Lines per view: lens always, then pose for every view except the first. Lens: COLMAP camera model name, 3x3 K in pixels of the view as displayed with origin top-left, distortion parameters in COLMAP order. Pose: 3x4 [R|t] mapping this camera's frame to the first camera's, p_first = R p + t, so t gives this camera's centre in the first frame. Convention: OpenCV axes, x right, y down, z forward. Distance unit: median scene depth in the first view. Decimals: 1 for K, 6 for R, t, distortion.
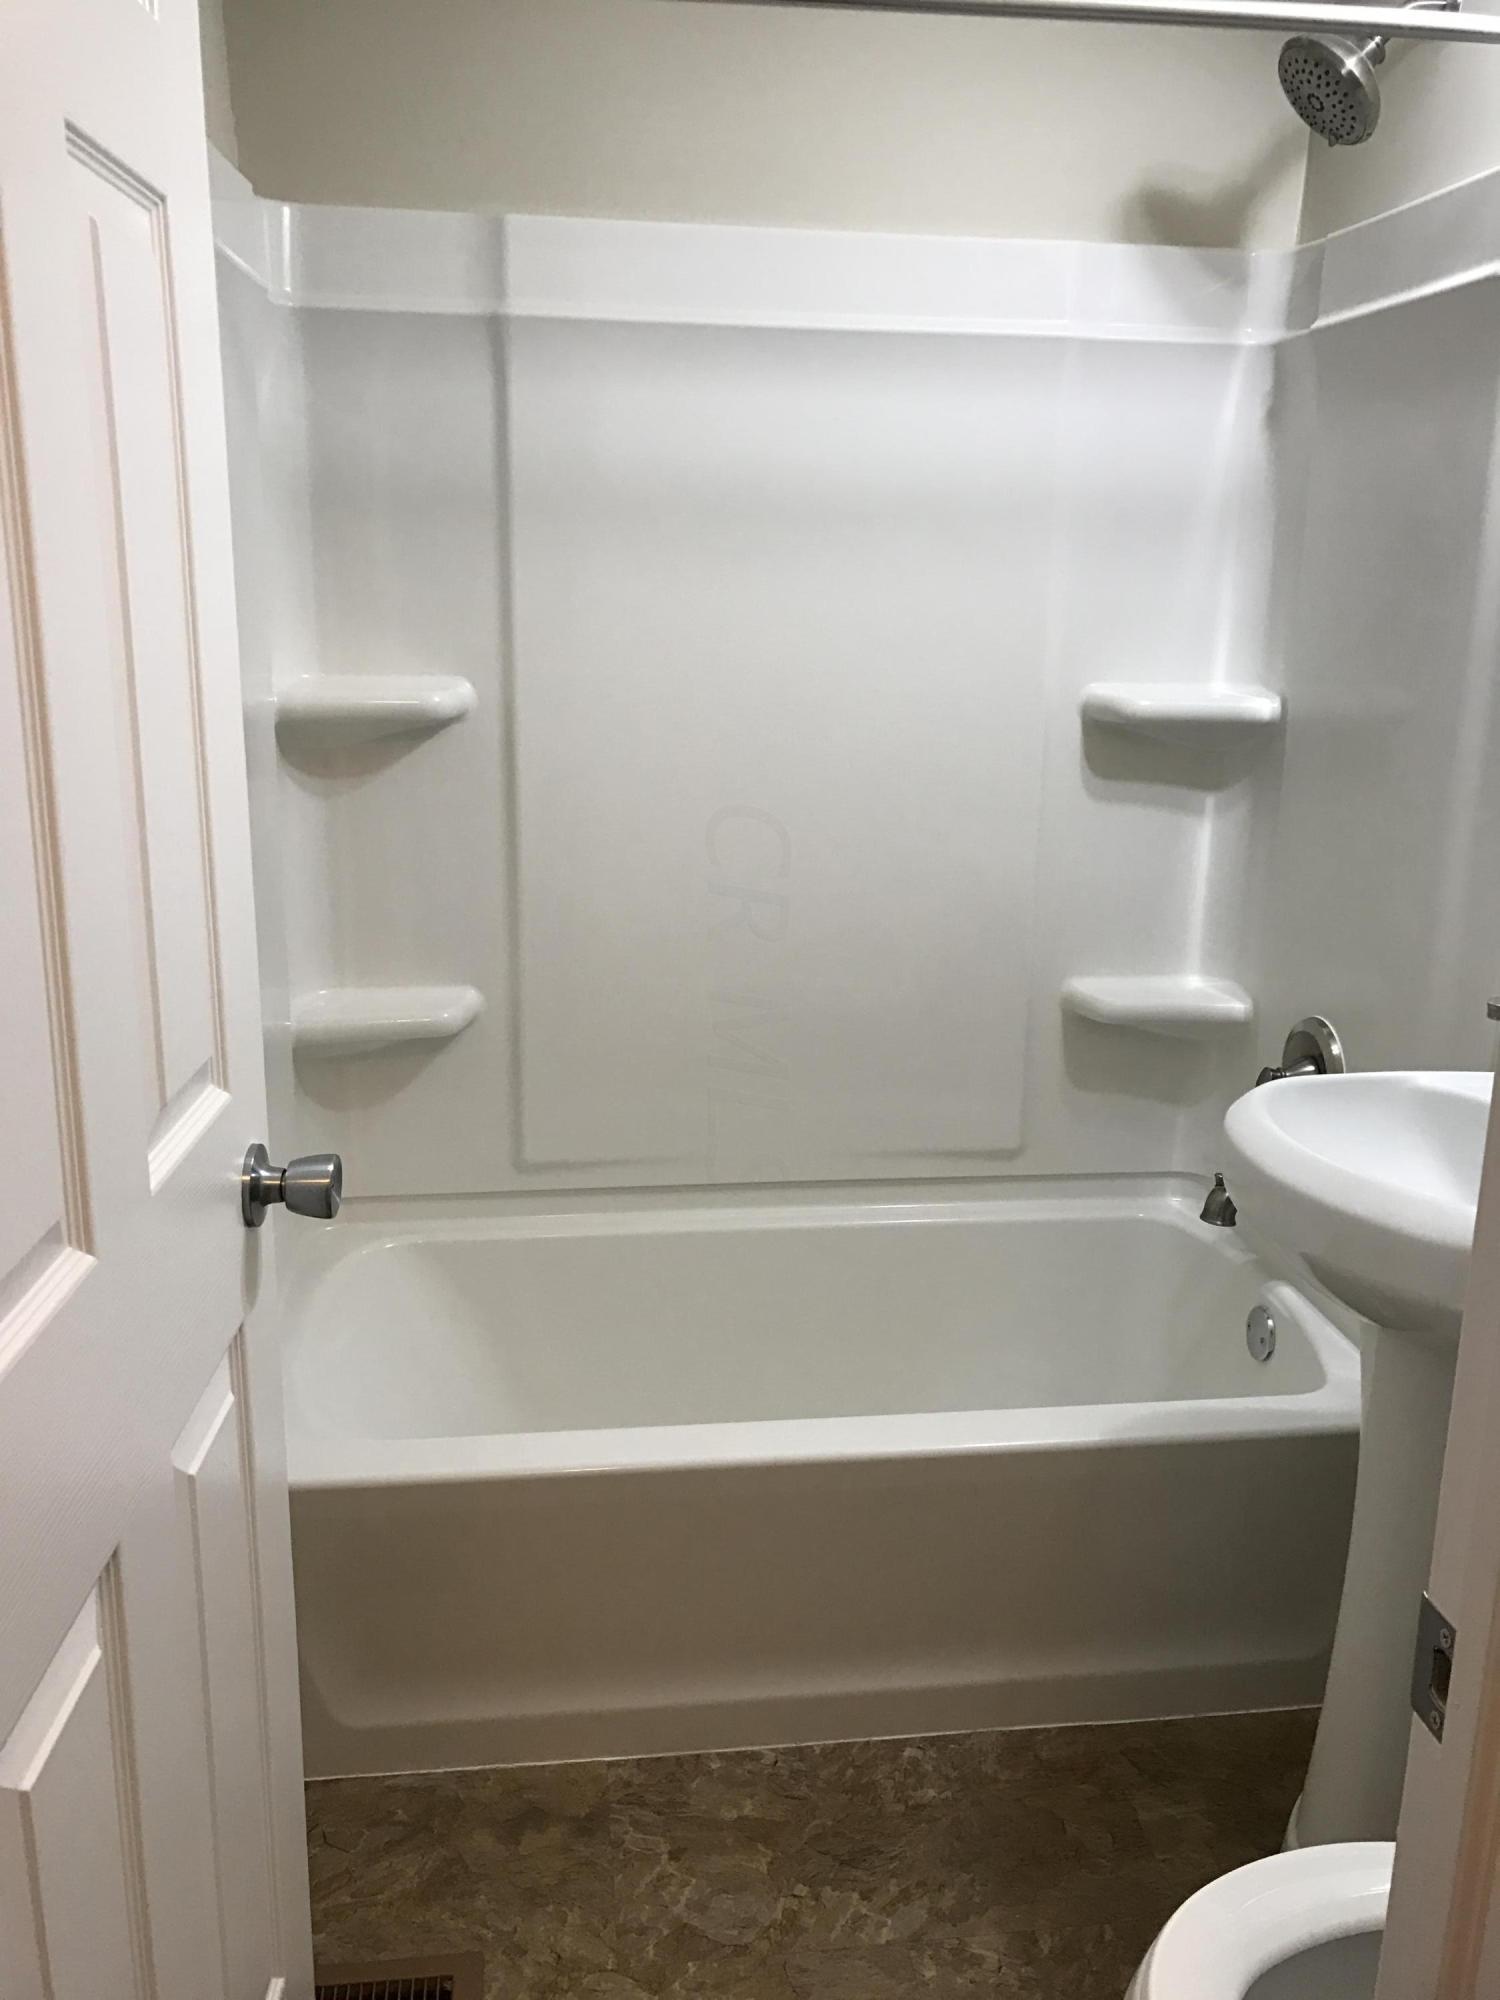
lens RADIAL K [[1628.0, 0, 760.1], [0, 1628.0, 987.1], [0, 0, 1]] dist [0.007639, 0.002925]
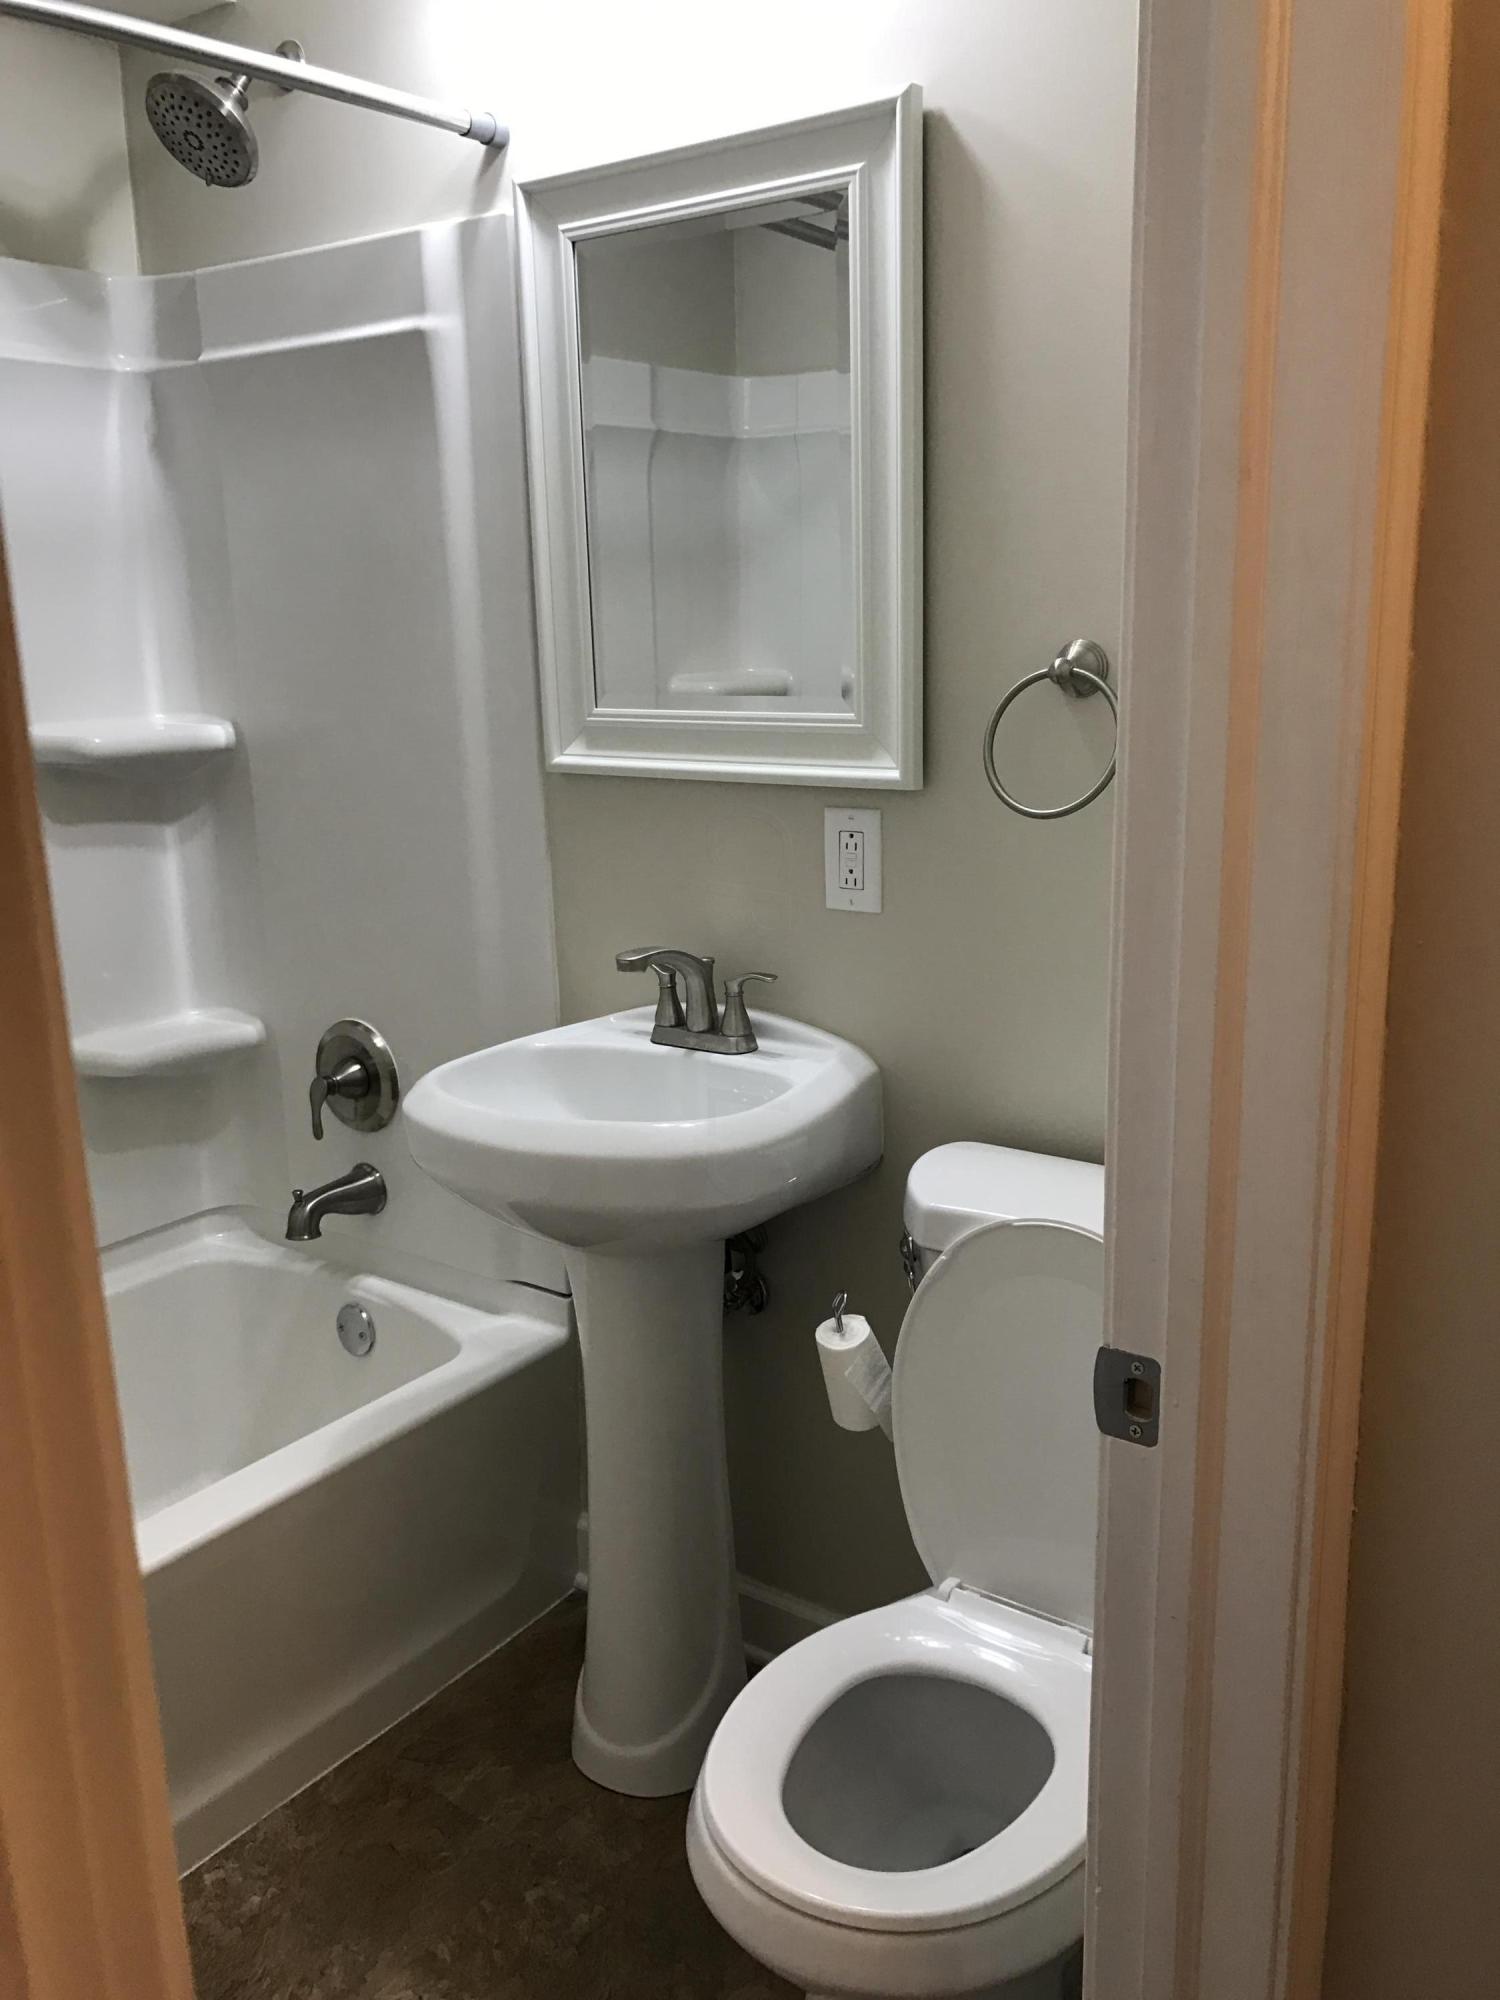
lens RADIAL K [[1625.6, 0, 750.0], [0, 1625.6, 1000.0], [0, 0, 1]] dist [0.051615, -0.059780]
pose [[0.683850, -0.199930, 0.701696, -0.219769], [0.208646, 0.975149, 0.074504, -0.018227], [-0.699154, 0.095457, 0.708570, 0.069355]]
